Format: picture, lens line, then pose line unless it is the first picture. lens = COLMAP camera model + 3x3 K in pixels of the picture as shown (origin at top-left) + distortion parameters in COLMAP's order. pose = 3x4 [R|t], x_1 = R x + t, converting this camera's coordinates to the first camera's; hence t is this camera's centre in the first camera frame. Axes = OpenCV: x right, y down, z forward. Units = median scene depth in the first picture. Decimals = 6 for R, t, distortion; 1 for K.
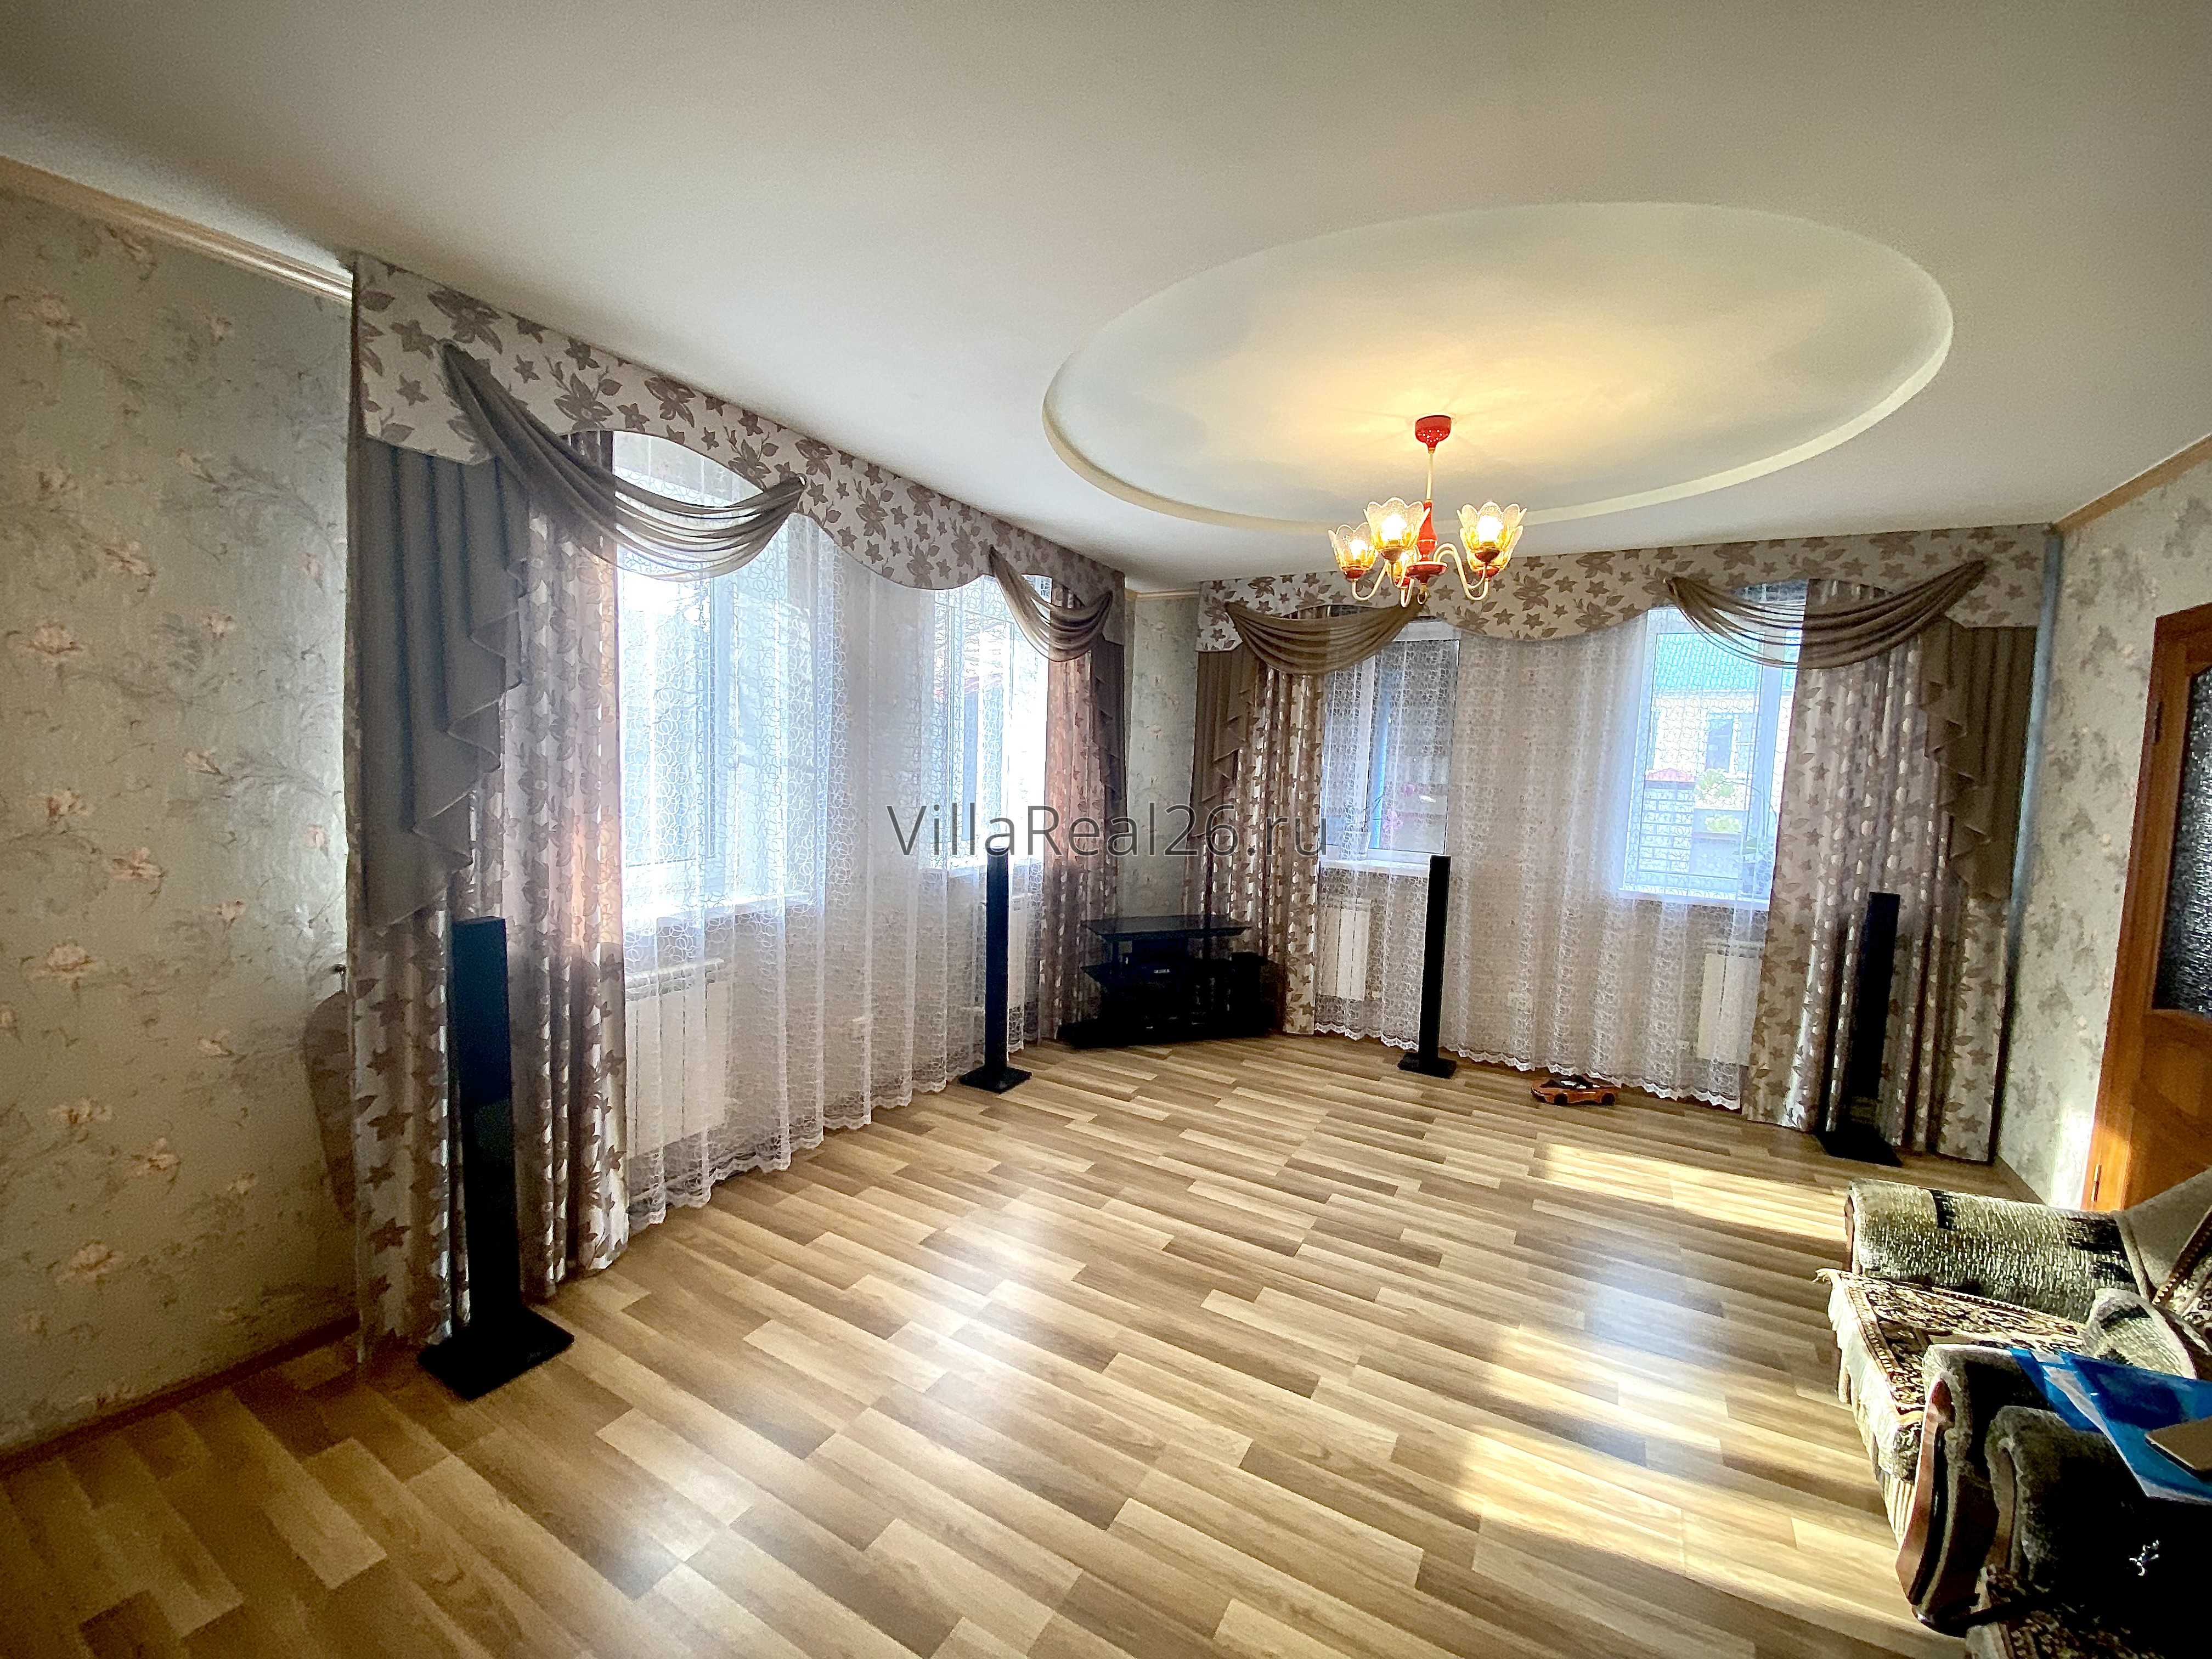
lens RADIAL K [[886.6, 0, 1107.8], [0, 886.6, 825.9], [0, 0, 1]] dist [0.036755, -0.031572]
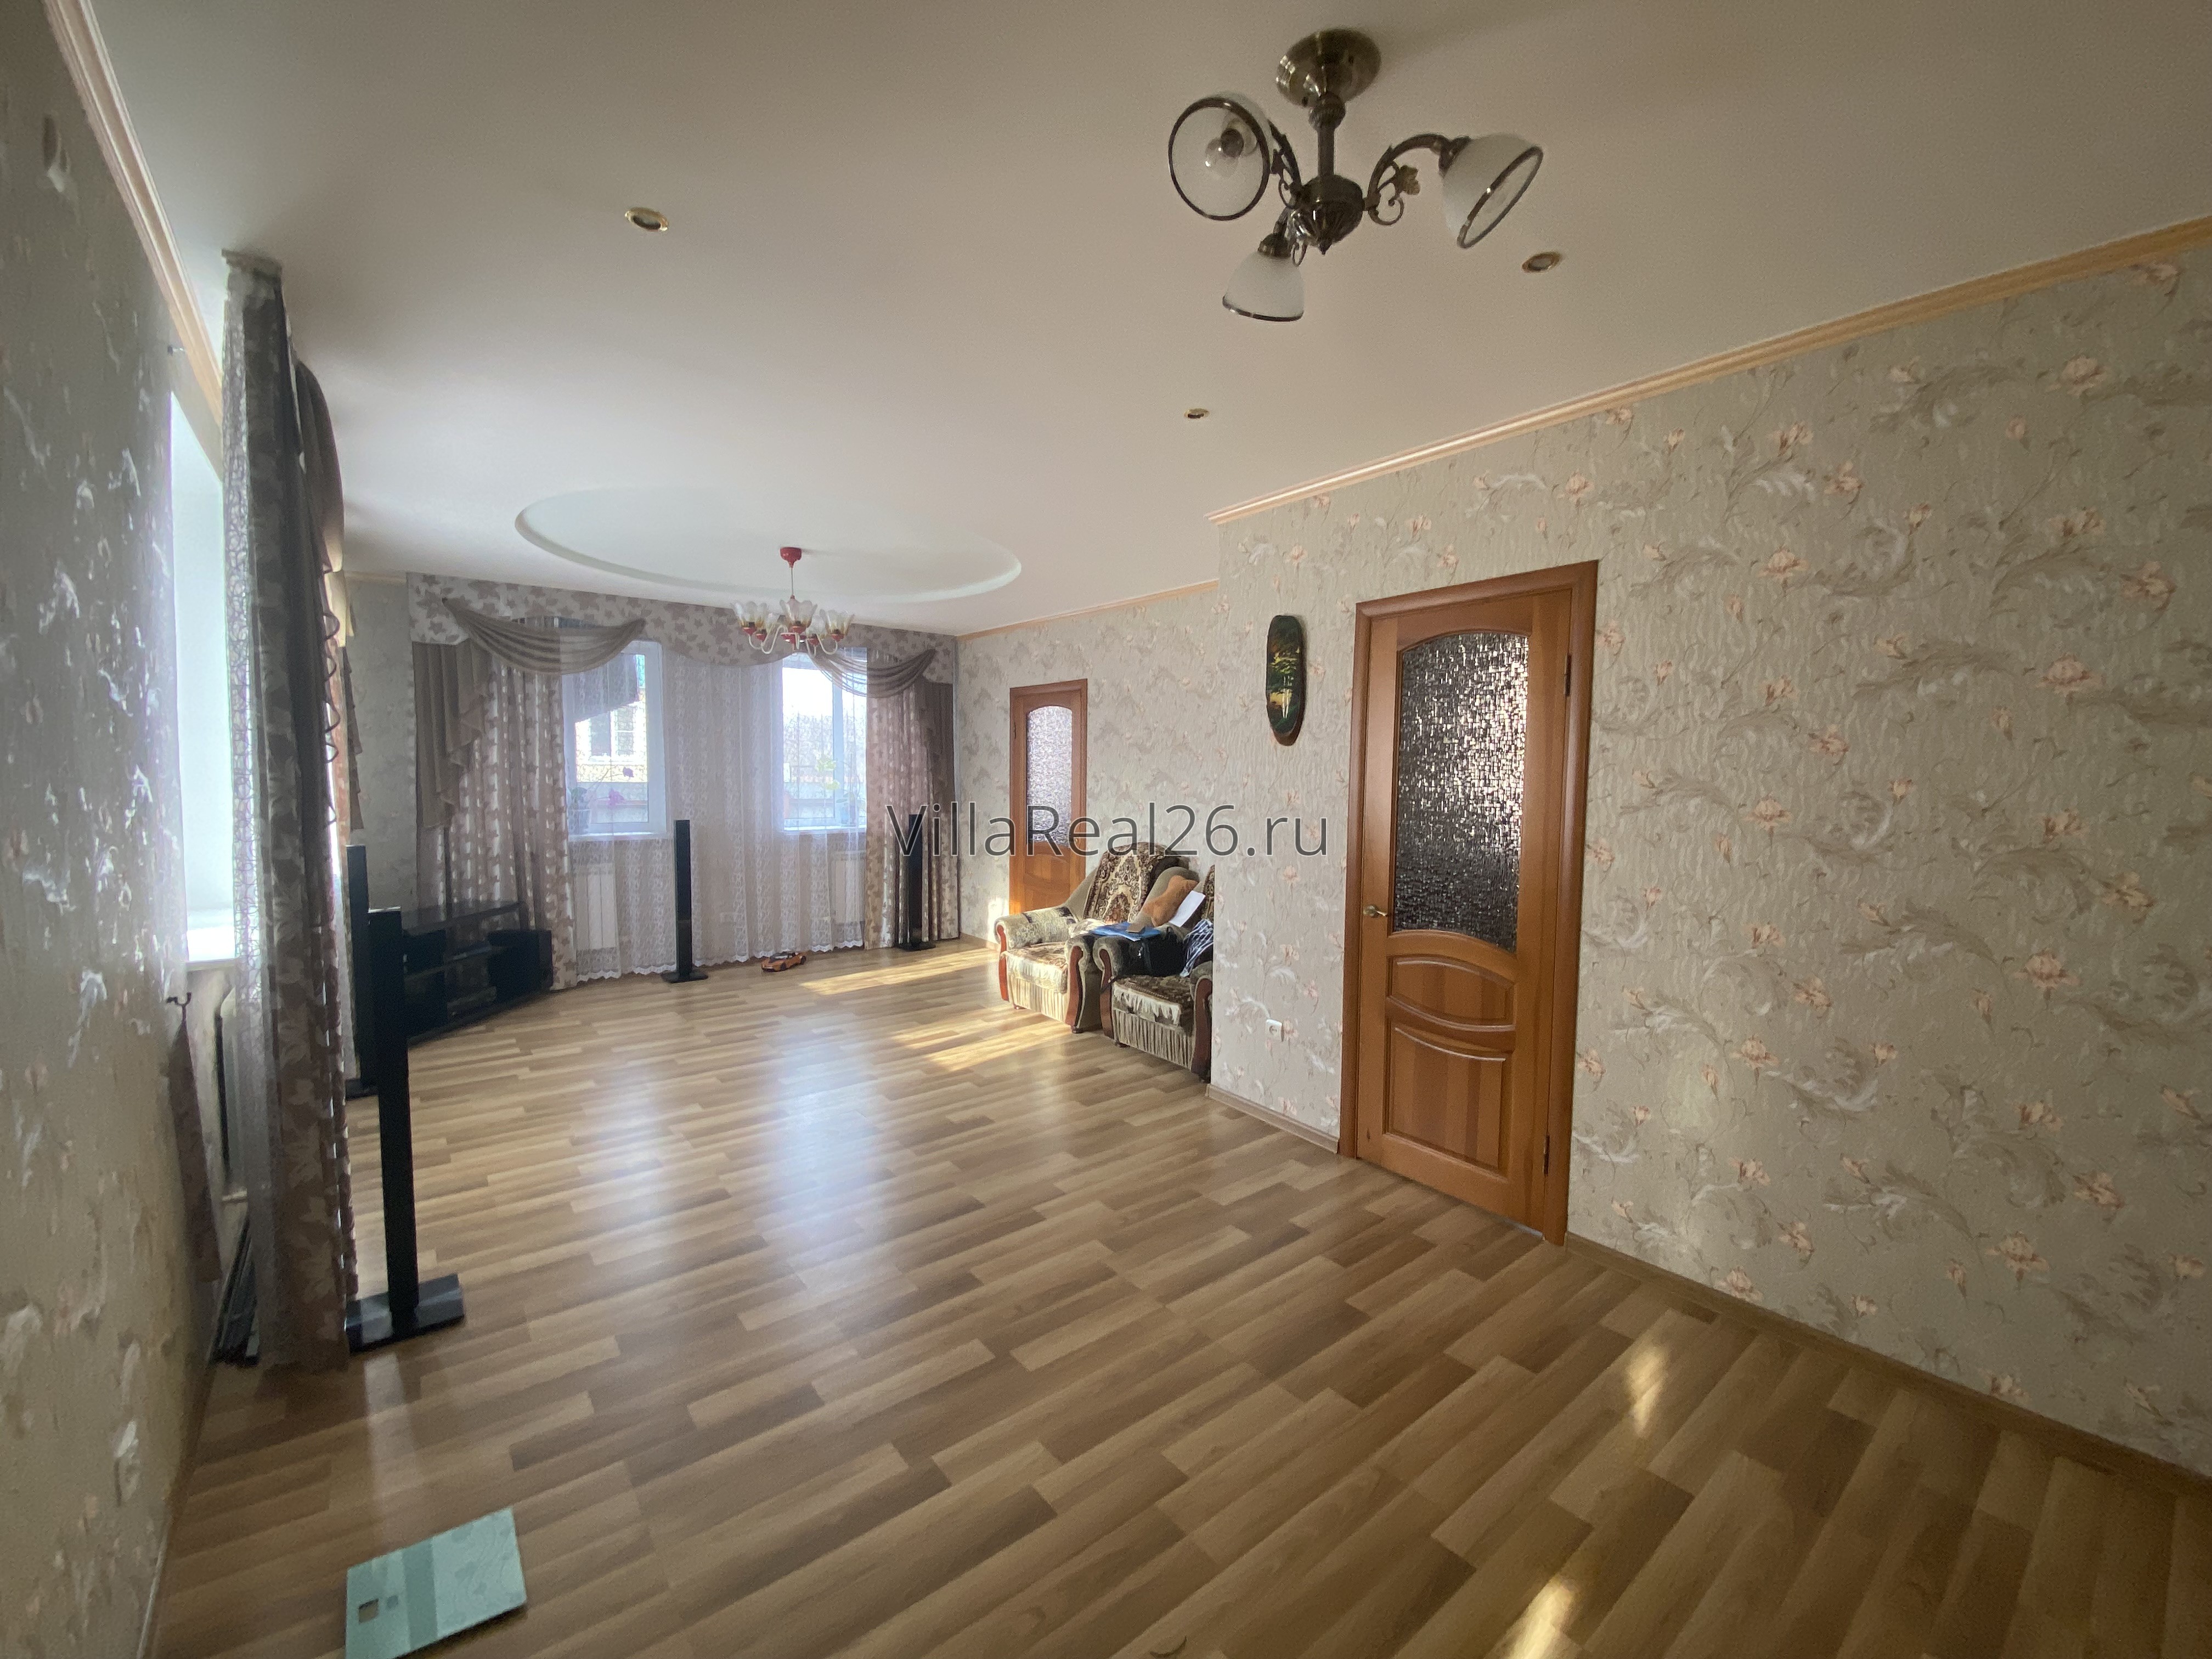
lens RADIAL K [[886.6, 0, 1107.8], [0, 886.6, 825.9], [0, 0, 1]] dist [0.036755, -0.031572]
pose [[0.368230, -0.092159, 0.925156, -0.743670], [0.075065, 0.994773, 0.069217, -0.003074], [-0.926700, 0.043959, 0.373223, -0.118372]]
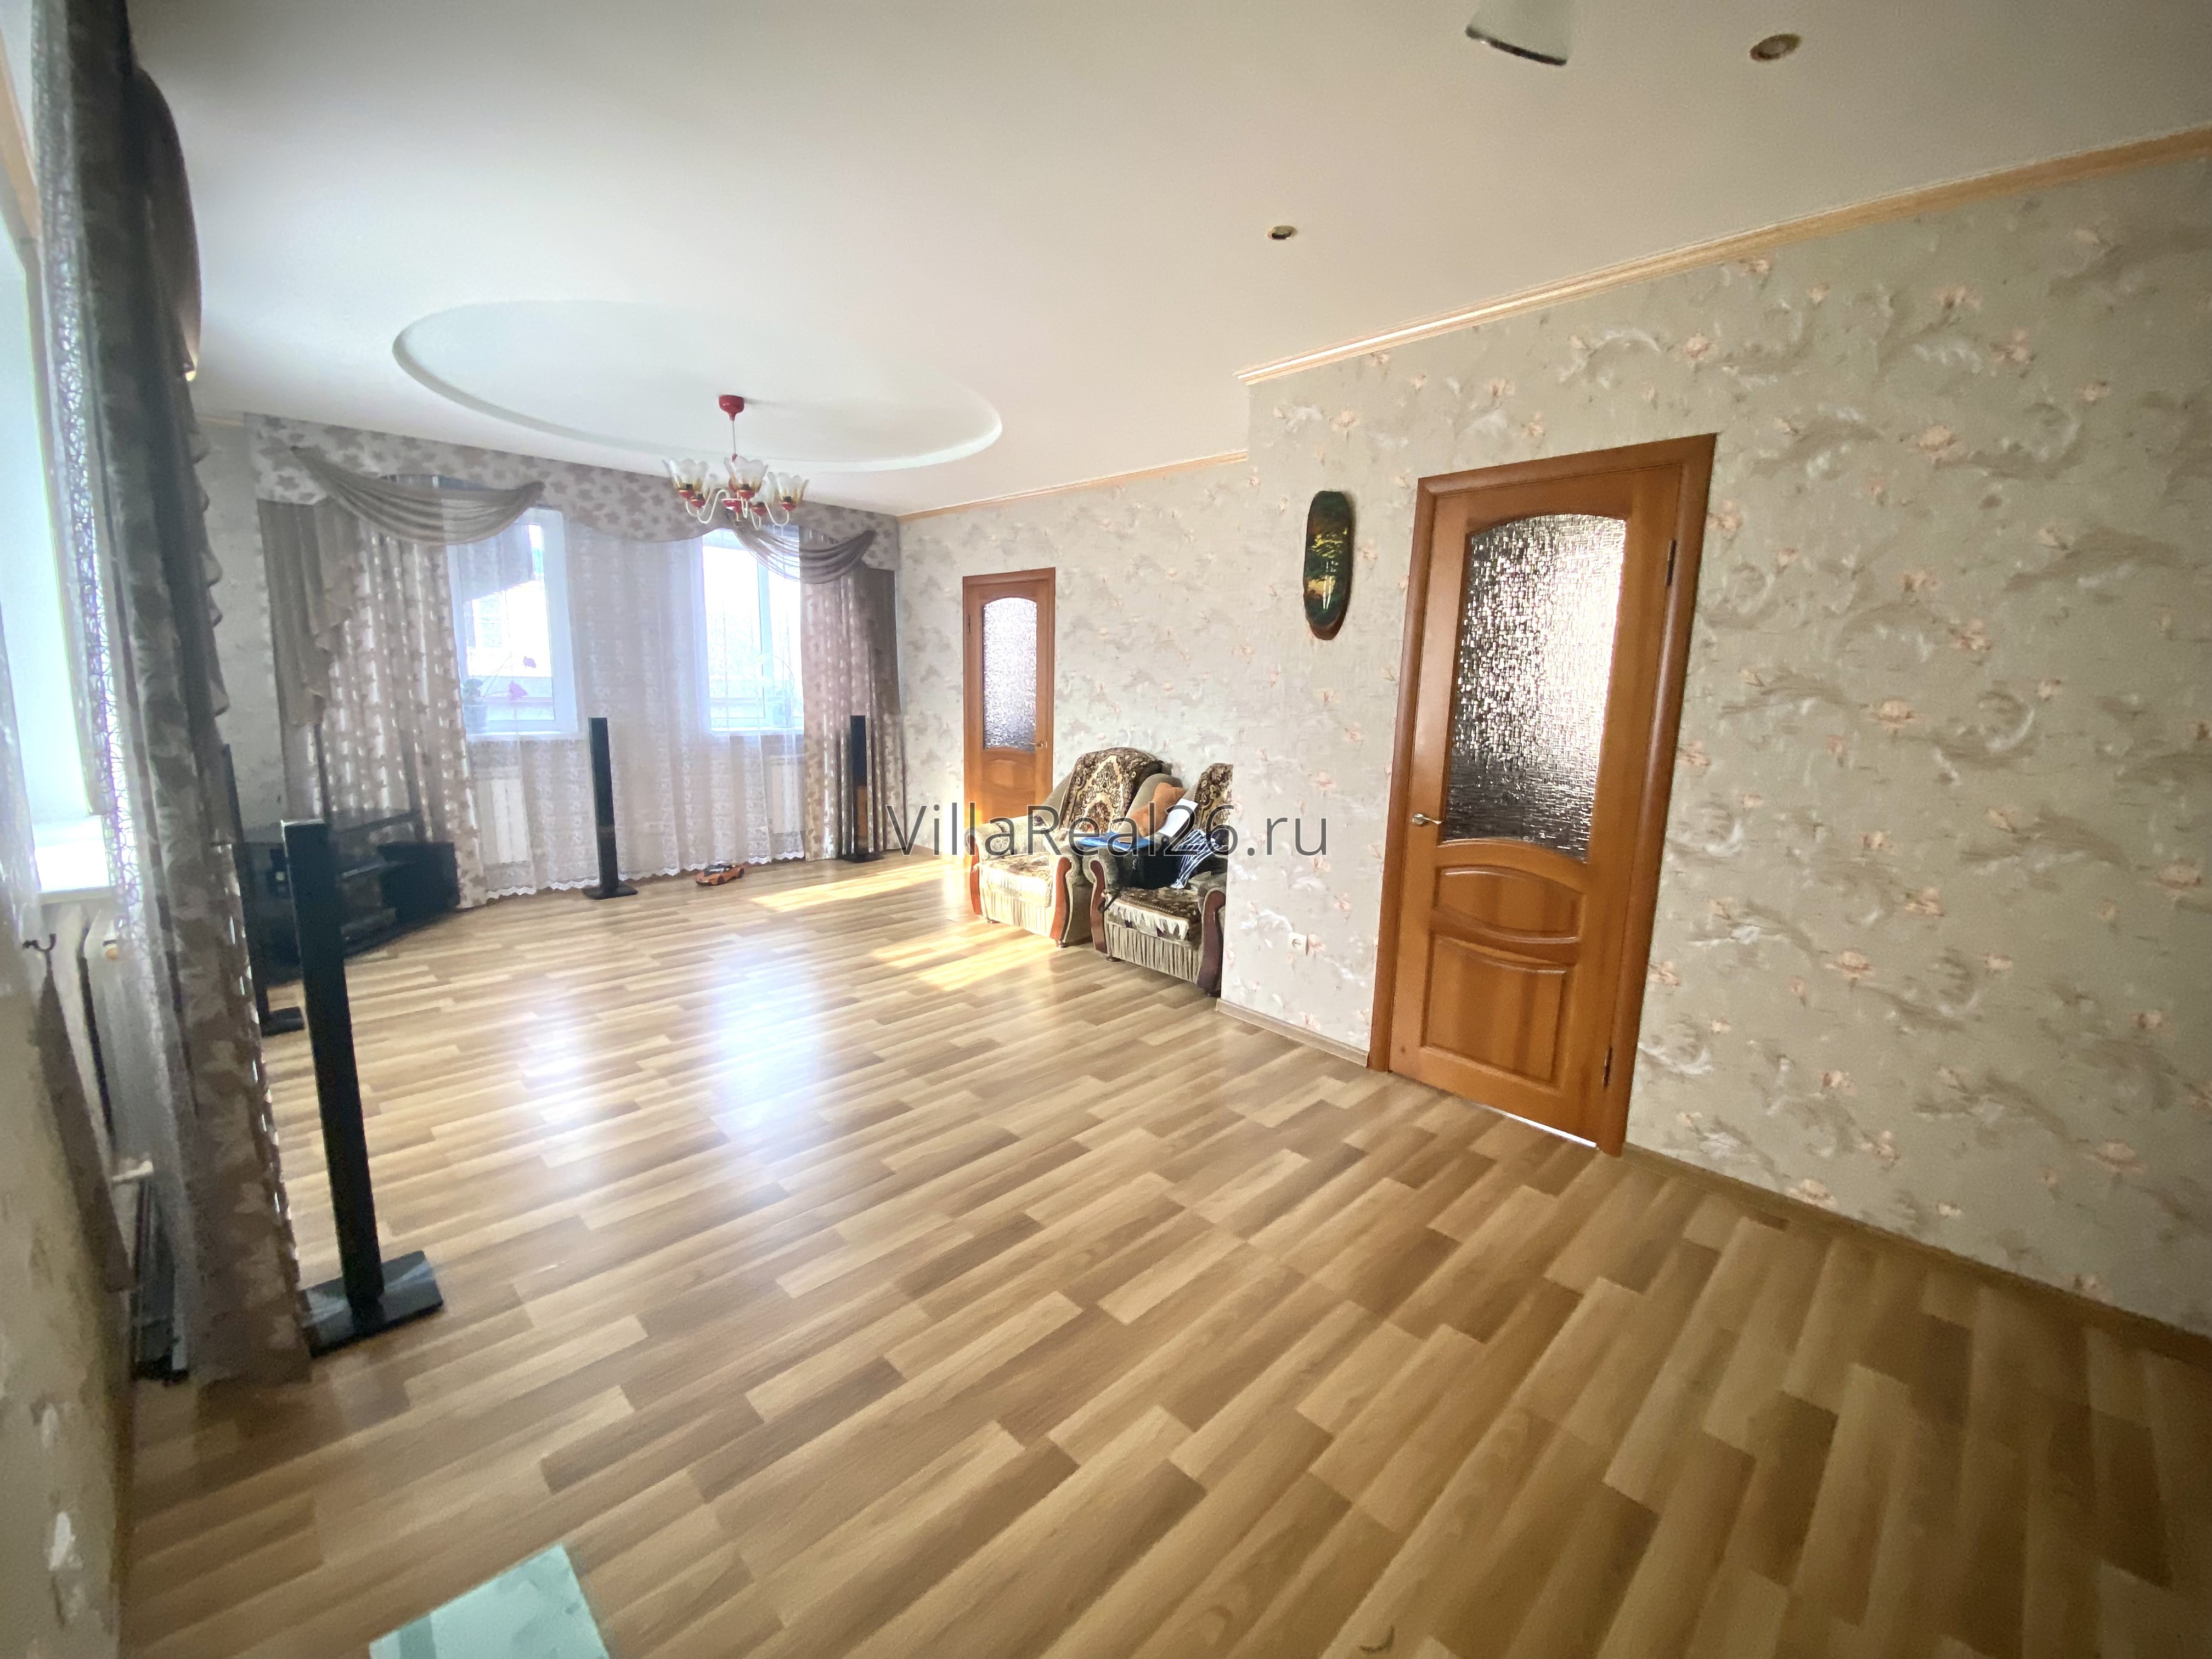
lens RADIAL K [[889.8, 0, 1106.9], [0, 889.8, 827.3], [0, 0, 1]] dist [0.021009, -0.021662]
pose [[0.266137, -0.190808, 0.944862, -0.703277], [0.059975, 0.981591, 0.181333, 0.000981], [-0.962068, 0.008408, 0.272681, 0.020679]]
